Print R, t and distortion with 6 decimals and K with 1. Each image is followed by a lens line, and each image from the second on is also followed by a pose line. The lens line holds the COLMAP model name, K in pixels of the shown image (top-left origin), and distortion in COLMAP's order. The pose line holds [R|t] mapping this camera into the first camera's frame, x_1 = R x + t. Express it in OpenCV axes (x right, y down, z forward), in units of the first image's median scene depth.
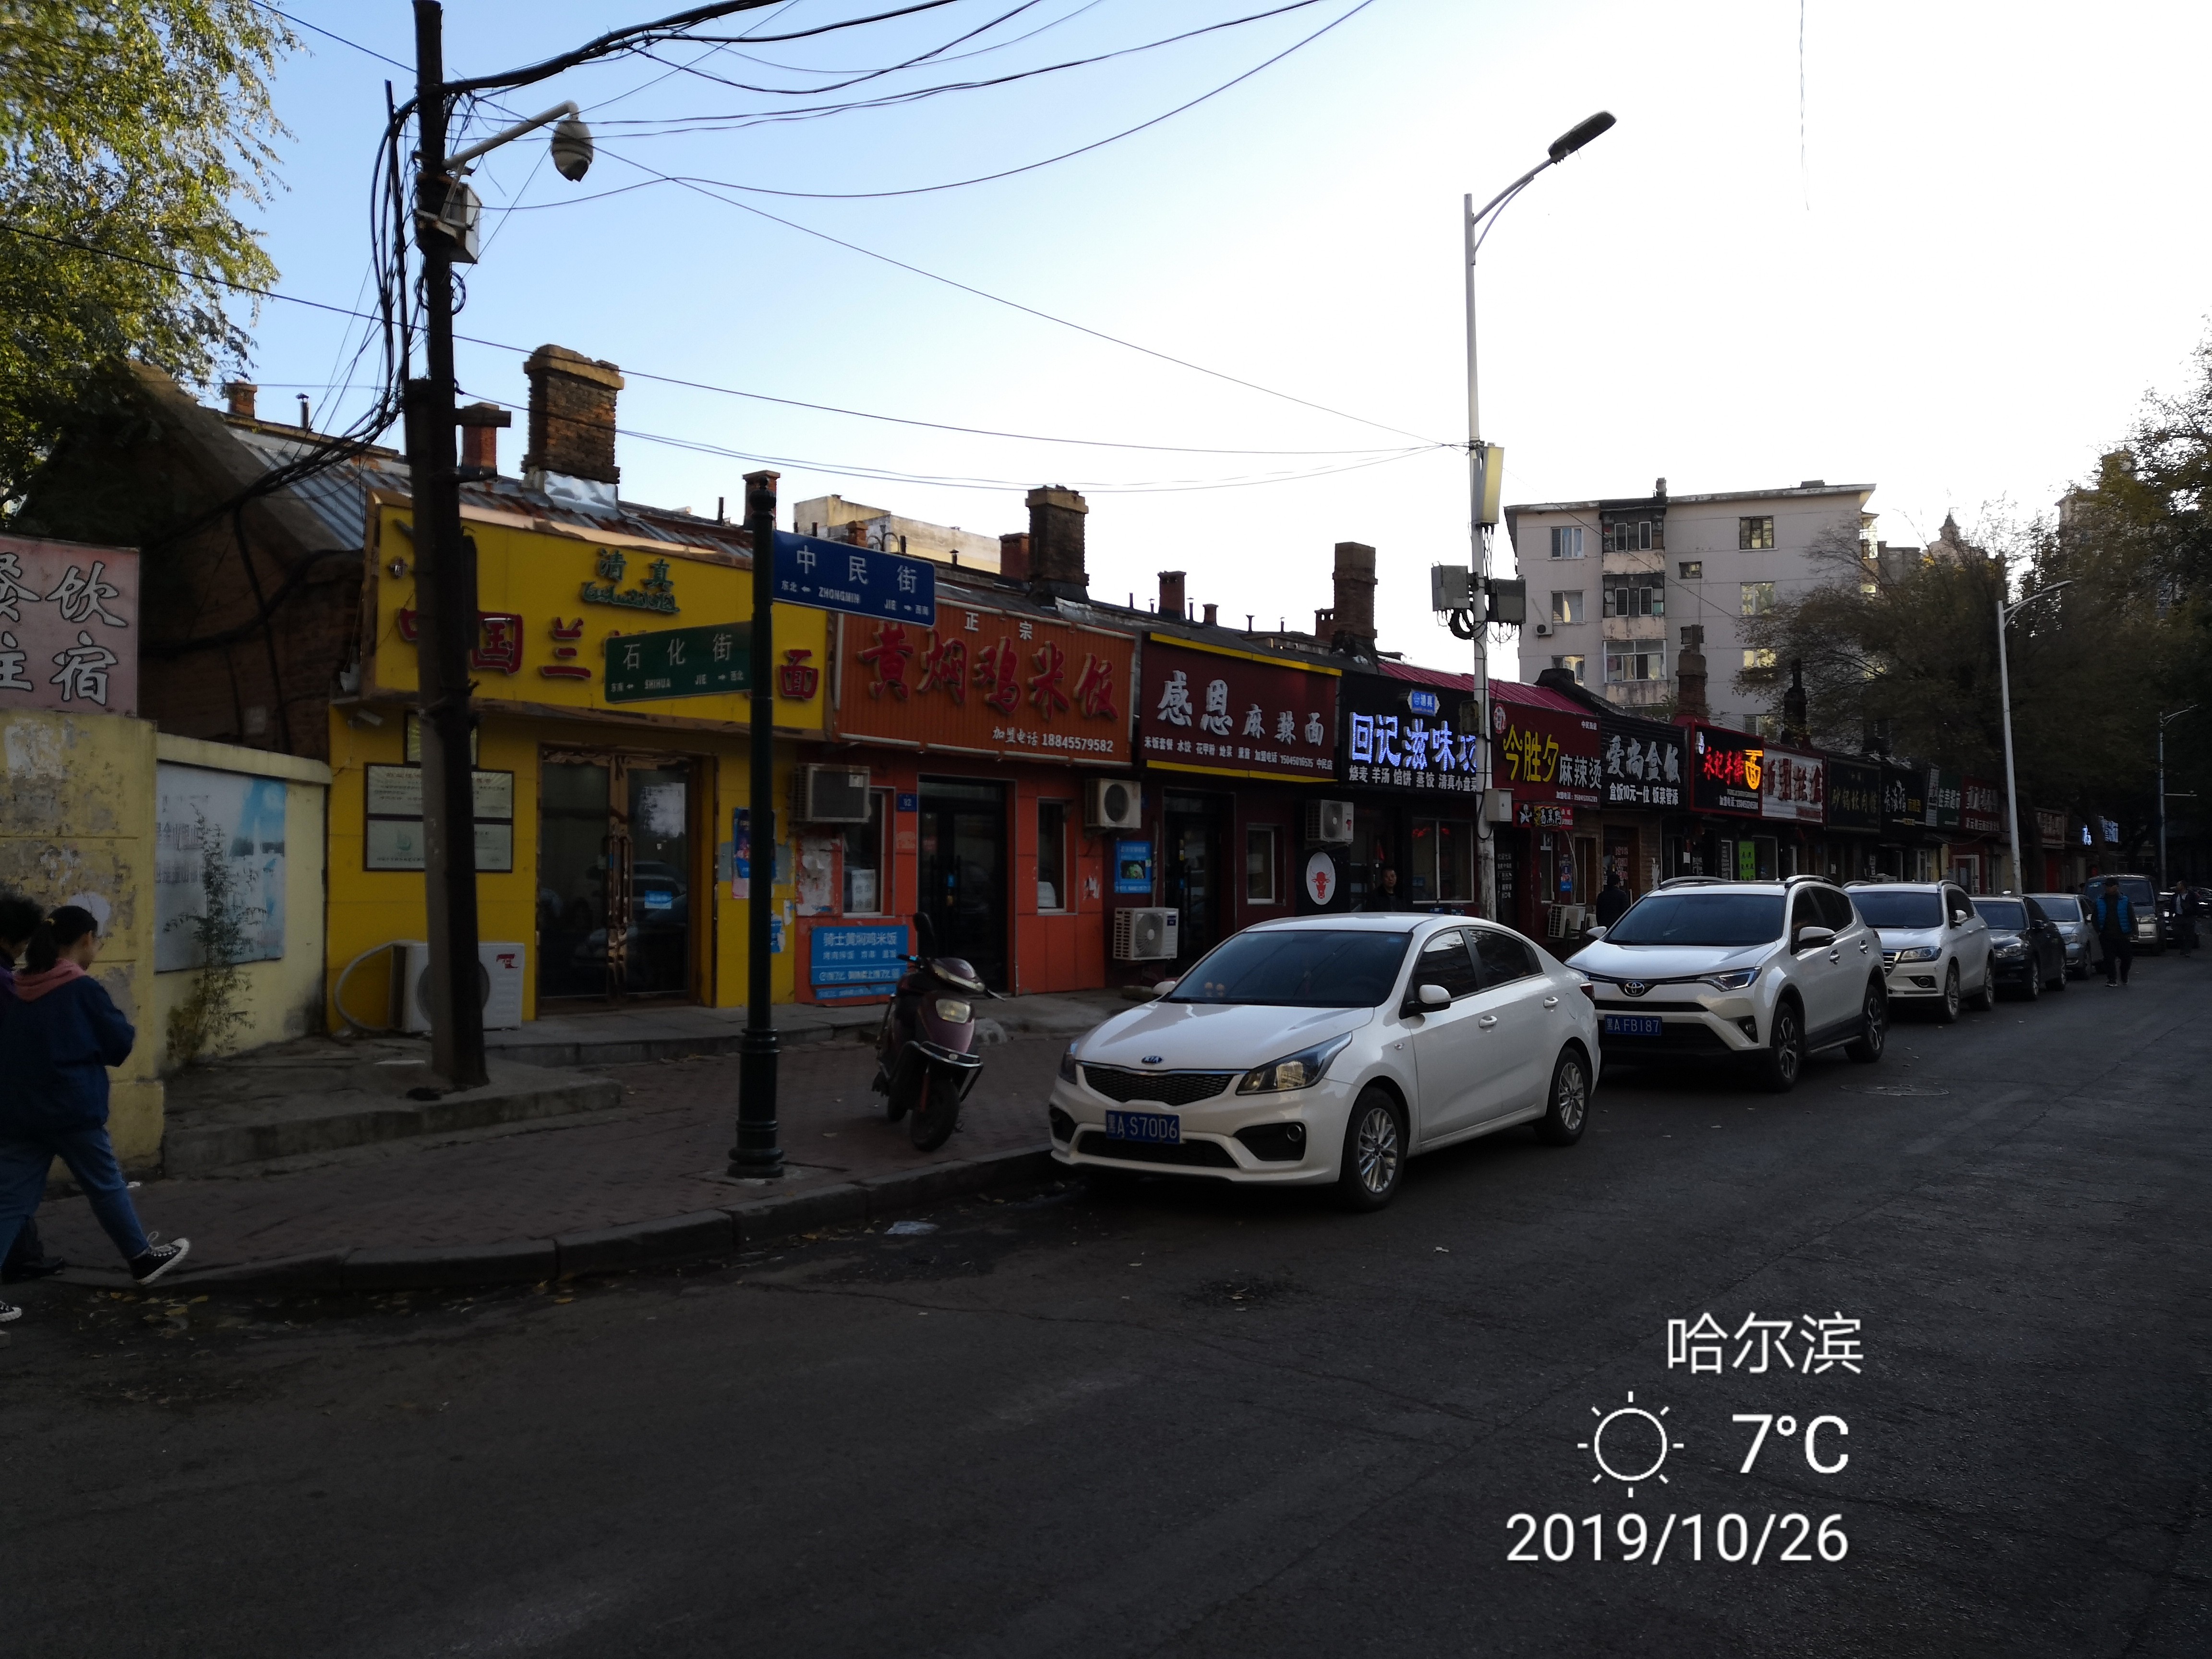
lens RADIAL K [[1727.9, 0, 1106.1], [0, 1727.9, 828.4], [0, 0, 1]] dist [-0.001214, 0.000266]
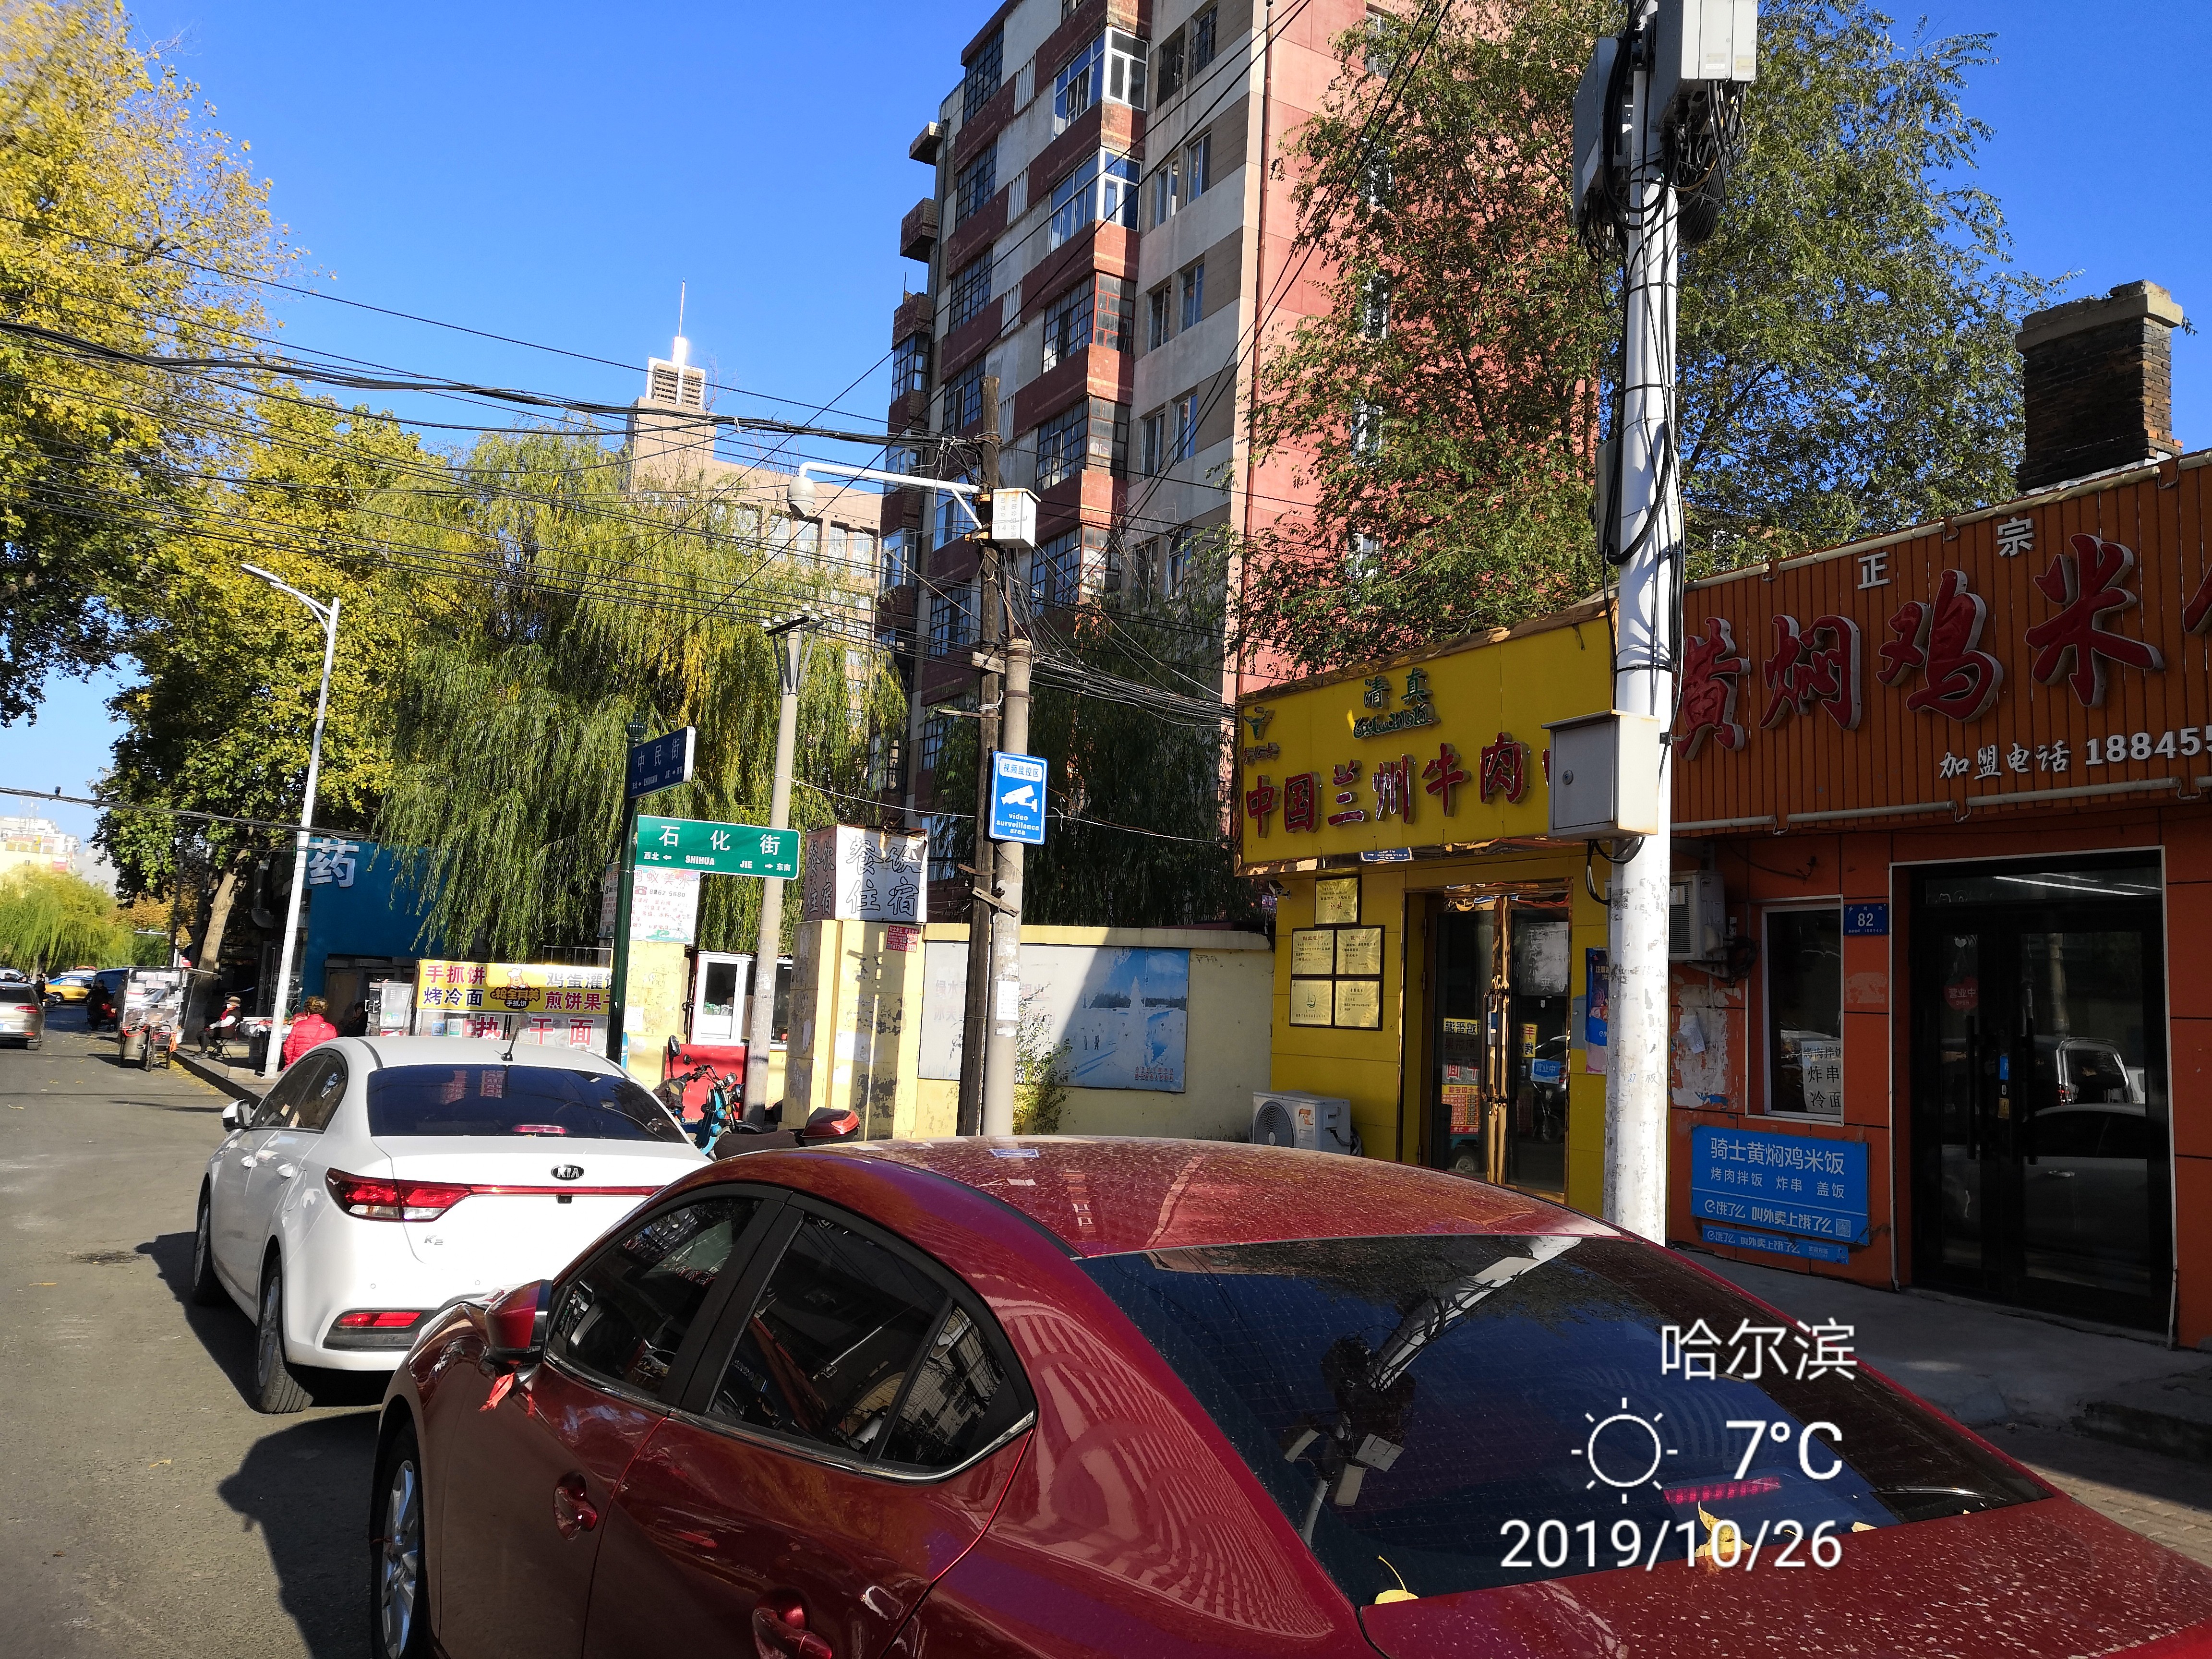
lens RADIAL K [[1727.9, 0, 1105.8], [0, 1727.9, 827.3], [0, 0, 1]] dist [-0.001214, 0.000266]
pose [[-0.357257, -0.121173, -0.926113, 0.505183], [-0.015017, 0.992166, -0.124022, 0.029102], [0.933885, -0.030400, -0.356278, 0.999808]]
